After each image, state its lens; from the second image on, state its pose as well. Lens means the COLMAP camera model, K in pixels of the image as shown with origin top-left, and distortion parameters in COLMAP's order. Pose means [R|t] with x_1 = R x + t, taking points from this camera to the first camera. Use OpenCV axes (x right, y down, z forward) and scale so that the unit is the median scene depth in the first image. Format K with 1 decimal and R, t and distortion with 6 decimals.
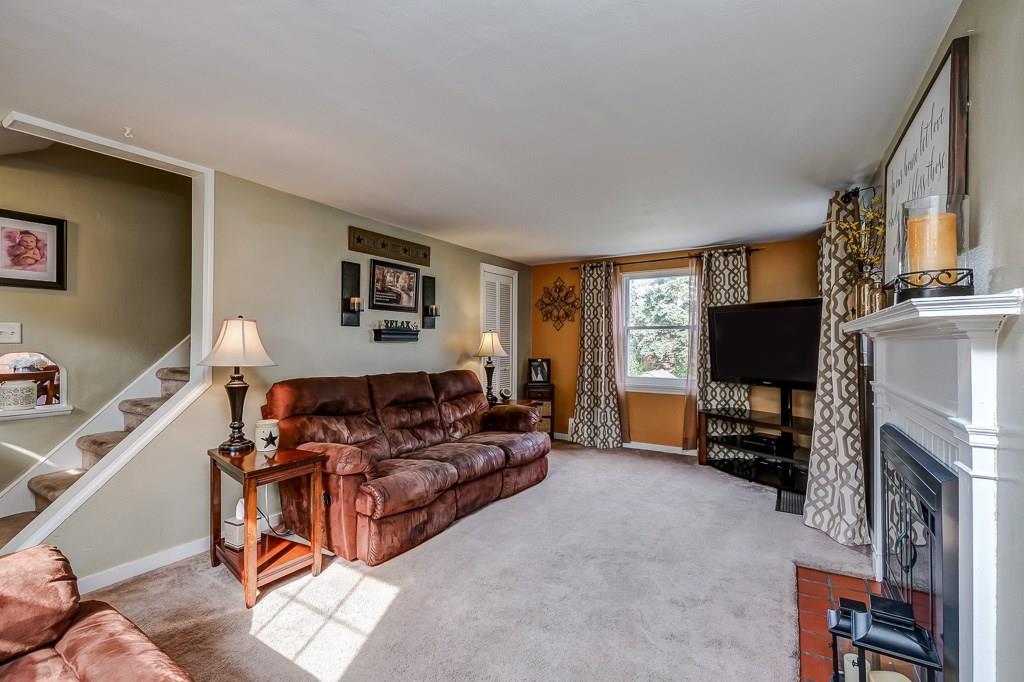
lens RADIAL K [[451.9, 0, 514.5], [0, 451.9, 346.4], [0, 0, 1]] dist [0.002062, 0.000404]
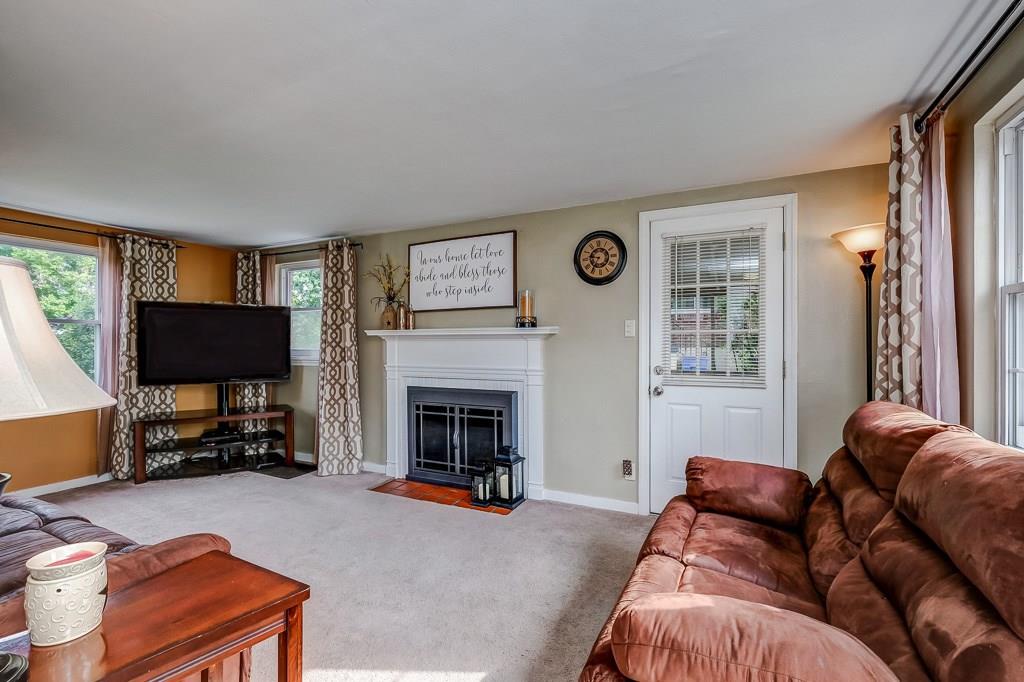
lens RADIAL K [[451.9, 0, 514.5], [0, 451.9, 346.4], [0, 0, 1]] dist [0.002062, 0.000404]
pose [[-0.083479, -0.008707, 0.996471, -0.514849], [0.003452, 0.999953, 0.009027, -0.004039], [-0.996504, 0.004193, -0.083445, 0.363402]]
